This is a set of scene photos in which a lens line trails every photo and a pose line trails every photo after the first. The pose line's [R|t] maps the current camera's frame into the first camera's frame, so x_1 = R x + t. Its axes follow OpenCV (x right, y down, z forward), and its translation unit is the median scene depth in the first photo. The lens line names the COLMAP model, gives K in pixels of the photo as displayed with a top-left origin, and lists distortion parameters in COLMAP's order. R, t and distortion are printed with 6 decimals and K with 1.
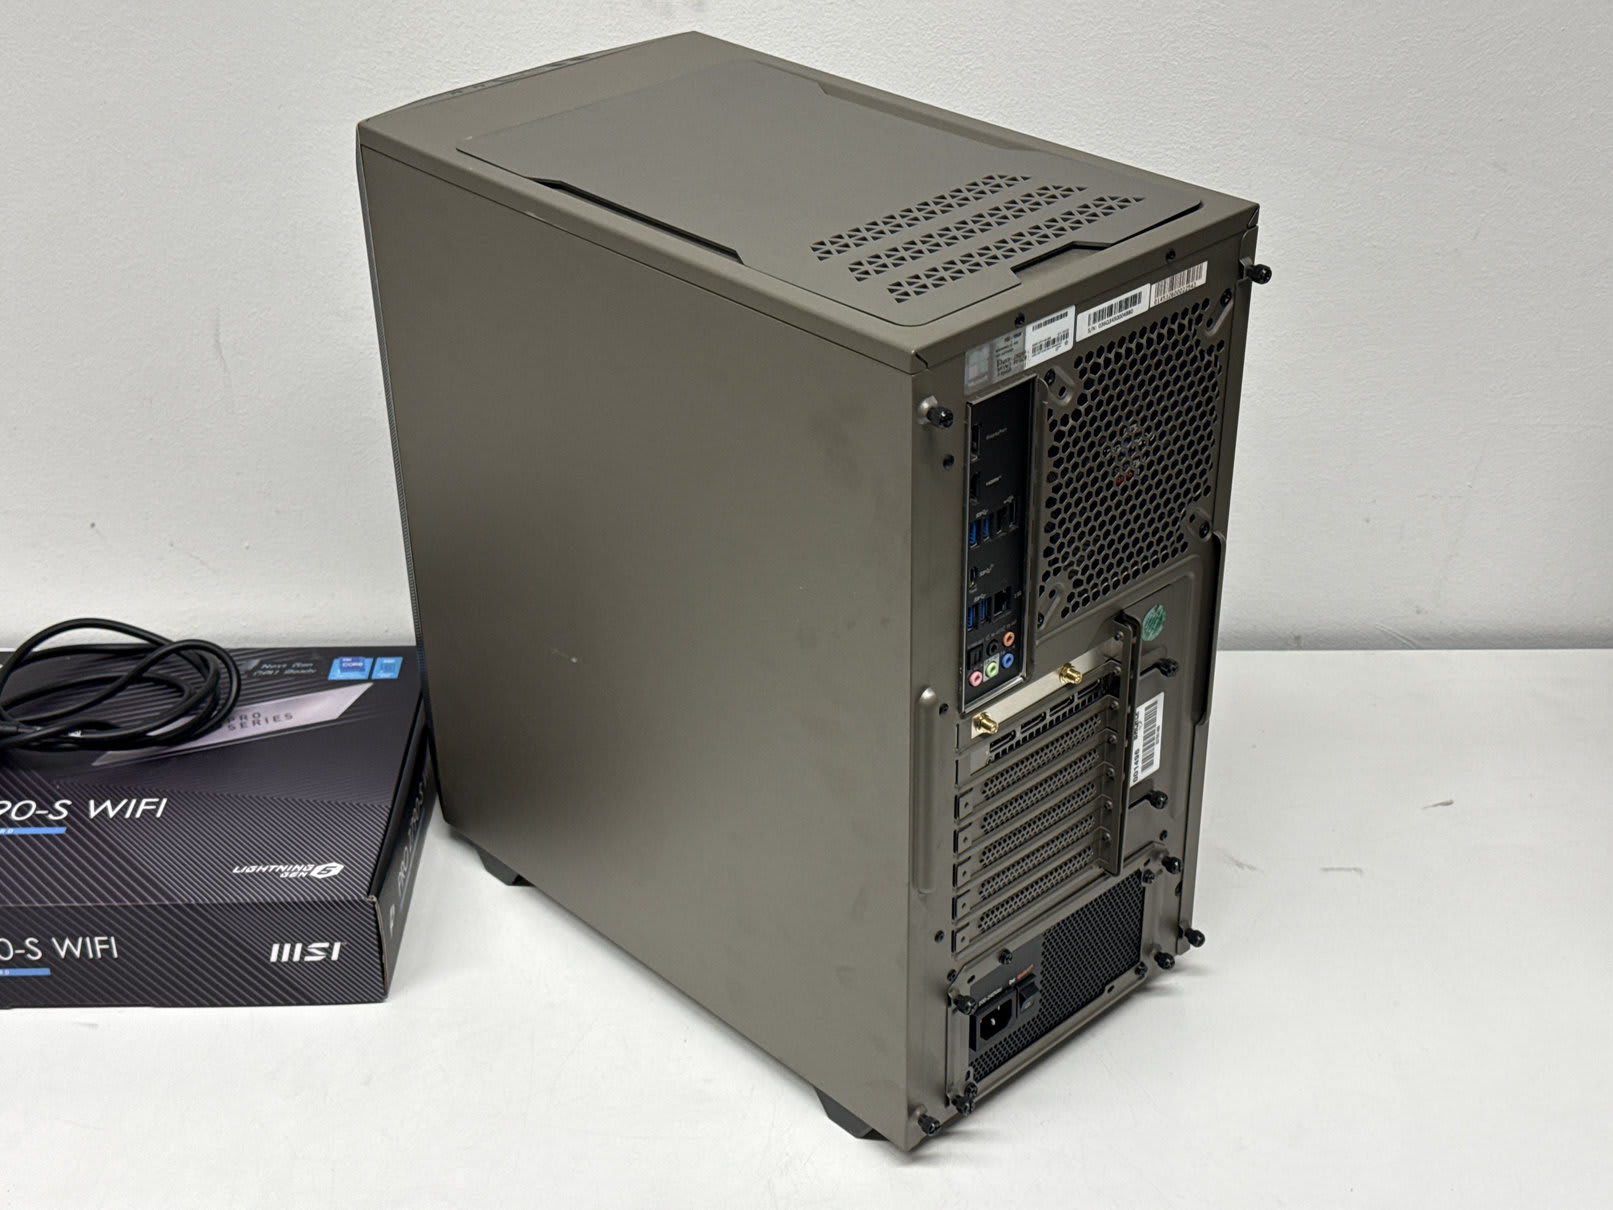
lens RADIAL K [[2282.0, 0, 808.3], [0, 2282.0, 599.6], [0, 0, 1]] dist [0.124594, 0.000000]
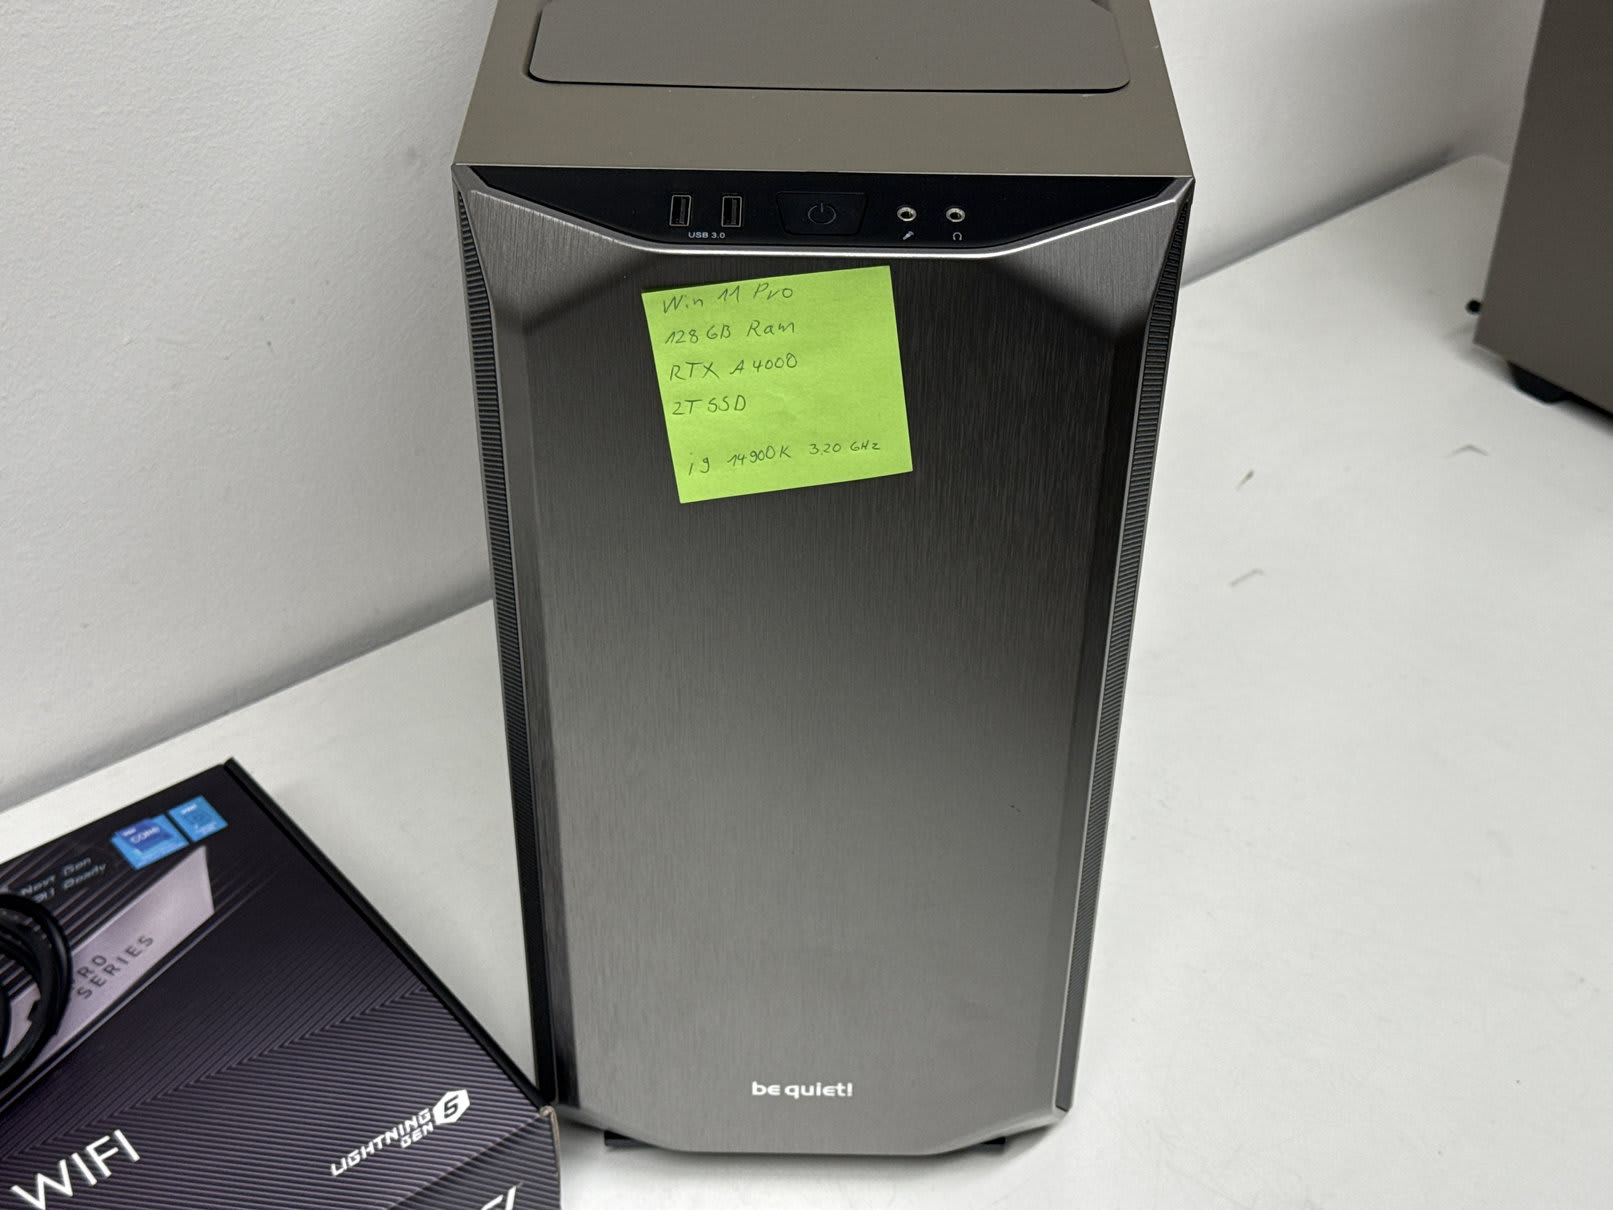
lens RADIAL K [[2282.0, 0, 799.4], [0, 2282.0, 633.1], [0, 0, 1]] dist [0.124594, 0.000000]
pose [[0.788531, -0.381165, 0.482630, -0.411576], [0.313453, 0.924280, 0.217839, -0.136658], [-0.529118, -0.020491, 0.848301, 0.350547]]
